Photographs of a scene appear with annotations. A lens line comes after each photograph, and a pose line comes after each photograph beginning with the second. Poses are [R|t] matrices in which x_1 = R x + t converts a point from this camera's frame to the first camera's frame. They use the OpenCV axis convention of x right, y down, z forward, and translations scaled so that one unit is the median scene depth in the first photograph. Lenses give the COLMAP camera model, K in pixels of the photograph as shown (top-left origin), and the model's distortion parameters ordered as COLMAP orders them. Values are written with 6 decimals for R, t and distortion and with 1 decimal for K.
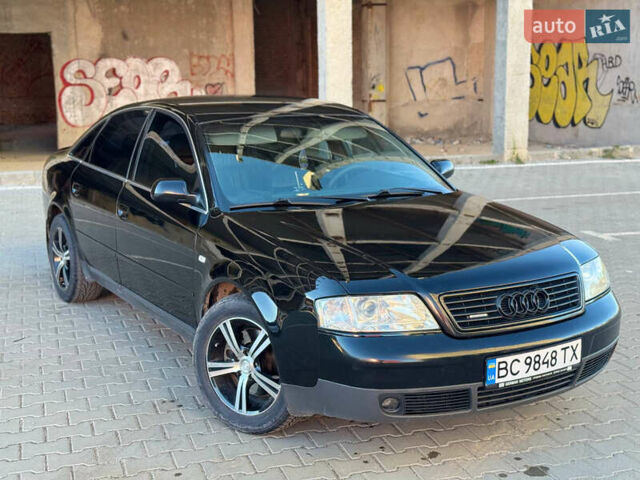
lens RADIAL K [[890.5, 0, 317.8], [0, 890.5, 231.7], [0, 0, 1]] dist [0.126602, 0.000000]
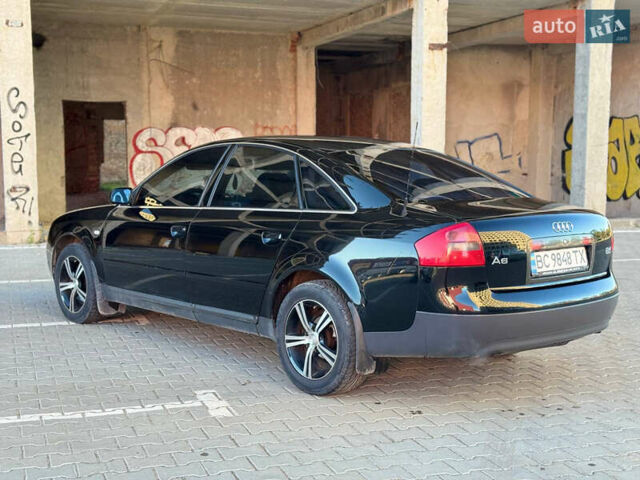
lens RADIAL K [[890.5, 0, 320.8], [0, 890.5, 242.8], [0, 0, 1]] dist [0.126602, 0.000000]
pose [[0.999295, 0.013727, 0.034935, -0.104882], [-0.010922, 0.996794, -0.079266, 0.019105], [-0.035911, 0.078828, 0.996241, -0.017612]]
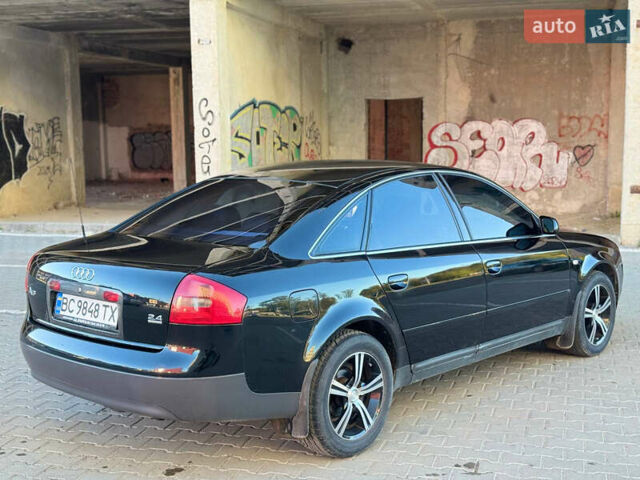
lens RADIAL K [[890.3, 0, 323.8], [0, 890.3, 240.8], [0, 0, 1]] dist [0.125160, 0.000000]
pose [[0.834508, 0.070814, -0.546426, 0.187117], [-0.100825, 0.994588, -0.025087, -0.016709], [0.541693, 0.076029, 0.837131, 0.078277]]
